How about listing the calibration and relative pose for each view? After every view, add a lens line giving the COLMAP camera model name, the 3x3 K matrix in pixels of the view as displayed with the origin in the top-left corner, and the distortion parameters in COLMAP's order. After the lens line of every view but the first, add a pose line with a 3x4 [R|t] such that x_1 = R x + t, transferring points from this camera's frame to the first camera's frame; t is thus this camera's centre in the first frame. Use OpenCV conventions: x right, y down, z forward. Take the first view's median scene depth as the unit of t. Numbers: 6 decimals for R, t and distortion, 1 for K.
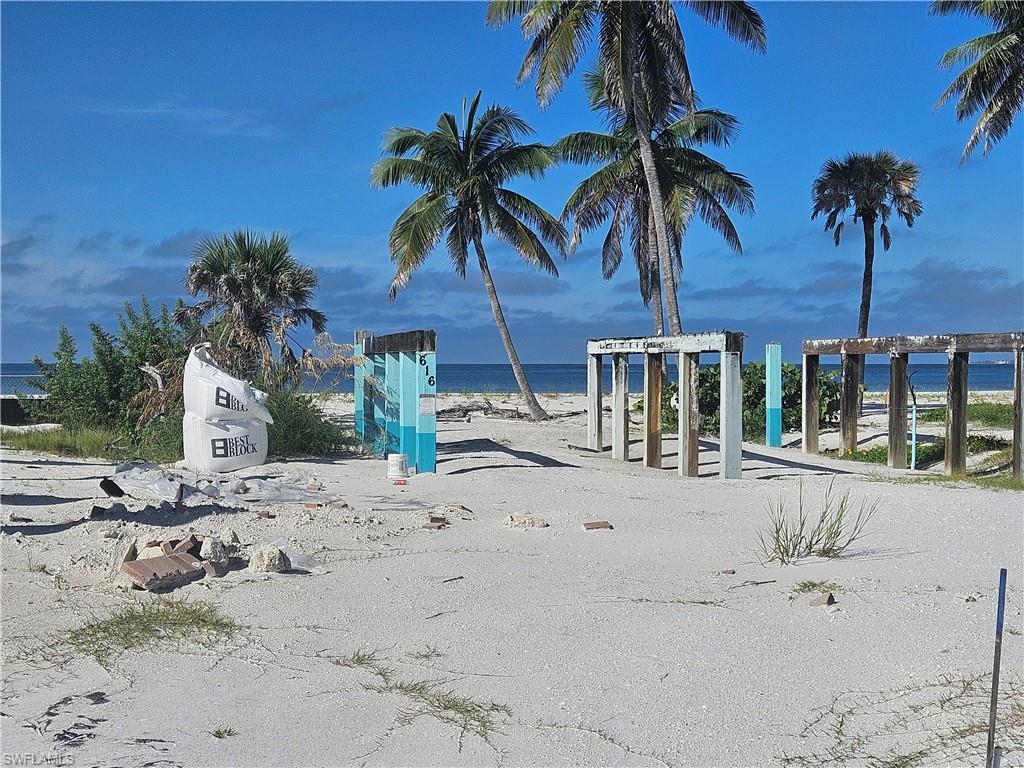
lens RADIAL K [[1764.7, 0, 552.0], [0, 1764.7, 386.6], [0, 0, 1]] dist [0.139824, -0.169527]
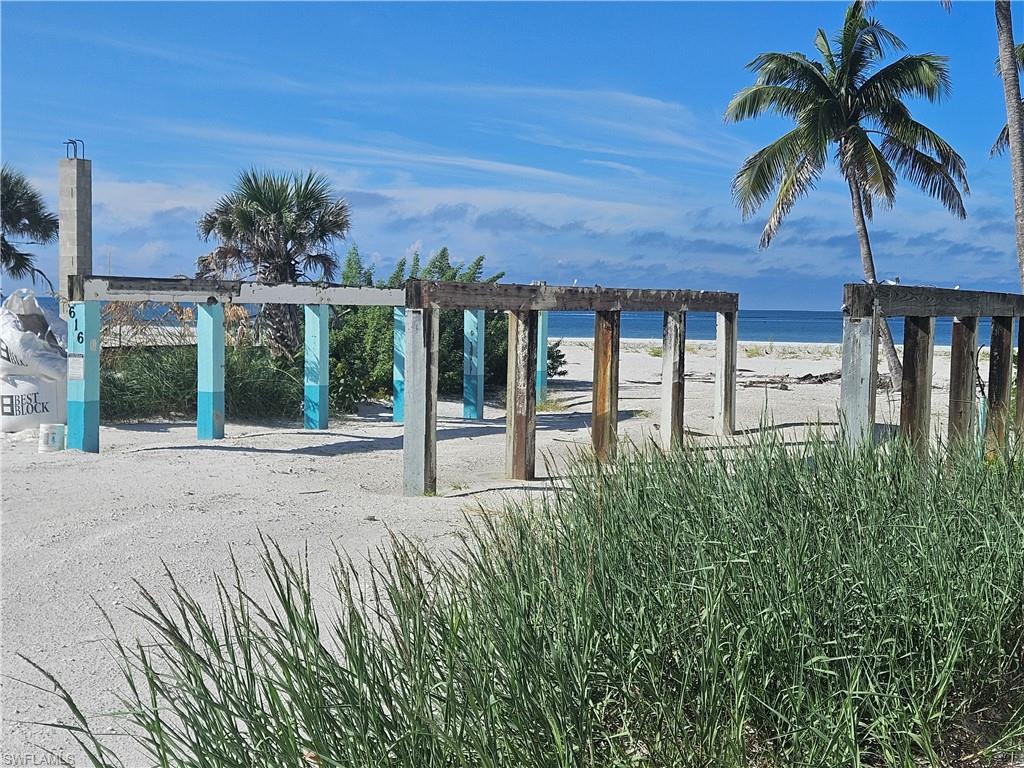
lens RADIAL K [[1562.4, 0, 471.4], [0, 1562.4, 382.1], [0, 0, 1]] dist [0.114211, 0.005517]
pose [[0.780878, 0.044938, -0.623065, 0.377059], [-0.026322, 0.998890, 0.039055, -0.011331], [0.624128, -0.014097, 0.781195, 0.389276]]
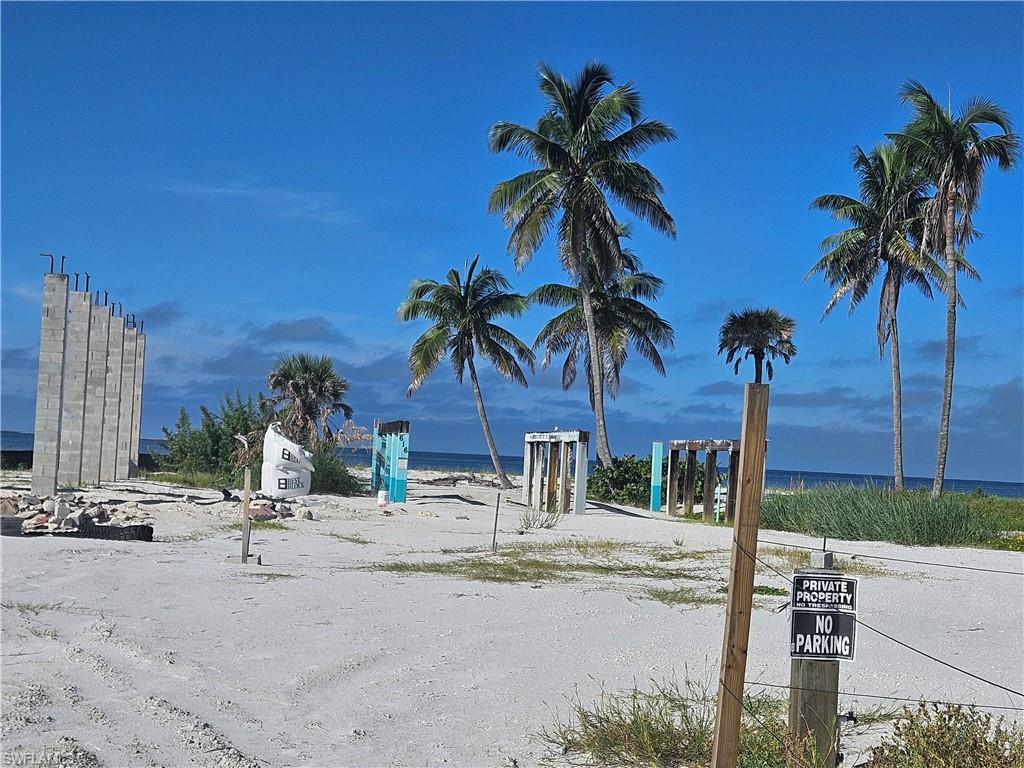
lens RADIAL K [[1764.7, 0, 552.0], [0, 1764.7, 386.6], [0, 0, 1]] dist [0.139824, -0.169527]
pose [[0.998201, 0.048976, -0.034588, 0.095135], [-0.050778, 0.997286, -0.053321, 0.014330], [0.031883, 0.054981, 0.997978, -0.527805]]
